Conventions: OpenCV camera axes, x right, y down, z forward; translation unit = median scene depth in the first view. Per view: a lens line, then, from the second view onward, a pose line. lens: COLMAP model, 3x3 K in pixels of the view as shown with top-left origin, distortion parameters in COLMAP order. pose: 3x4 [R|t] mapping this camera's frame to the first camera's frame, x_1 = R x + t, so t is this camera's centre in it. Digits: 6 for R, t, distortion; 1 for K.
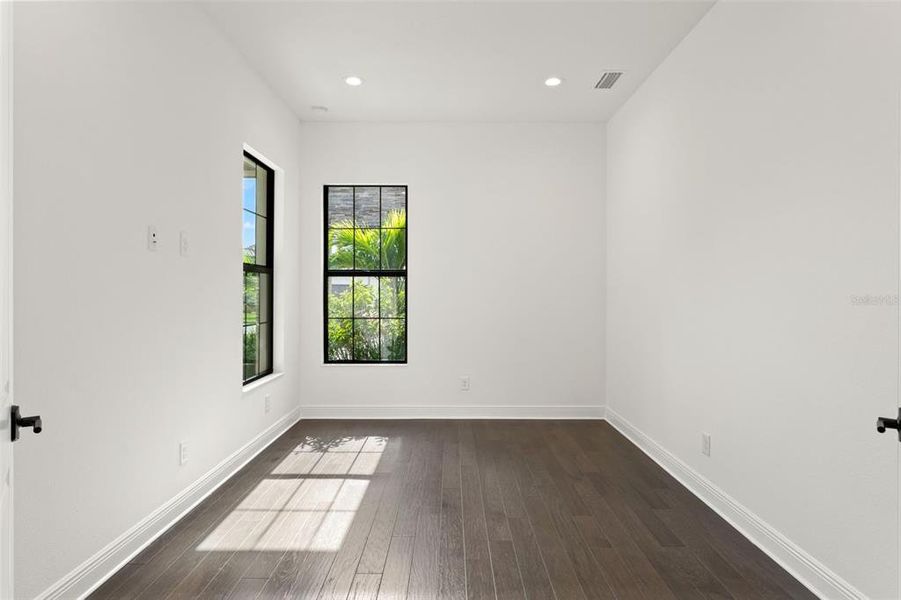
lens RADIAL K [[388.2, 0, 447.1], [0, 388.2, 297.1], [0, 0, 1]] dist [-0.000402, -0.000123]
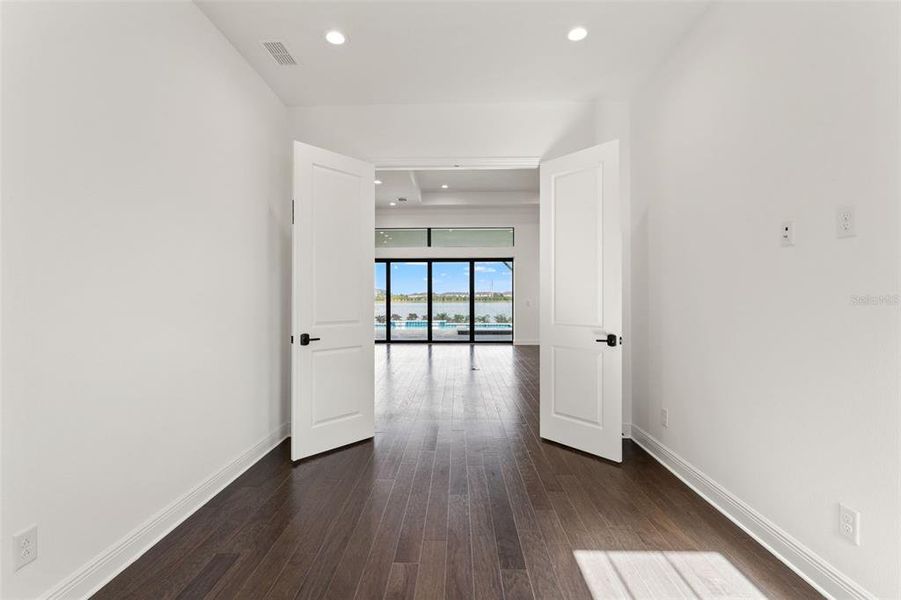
lens RADIAL K [[420.9, 0, 450.5], [0, 420.9, 300.0], [0, 0, 1]] dist [0.000657, 0.000029]
pose [[-0.999987, 0.000200, 0.005156, 0.026124], [0.000243, 0.999966, 0.008283, -0.001772], [-0.005154, 0.008284, -0.999952, 2.018493]]
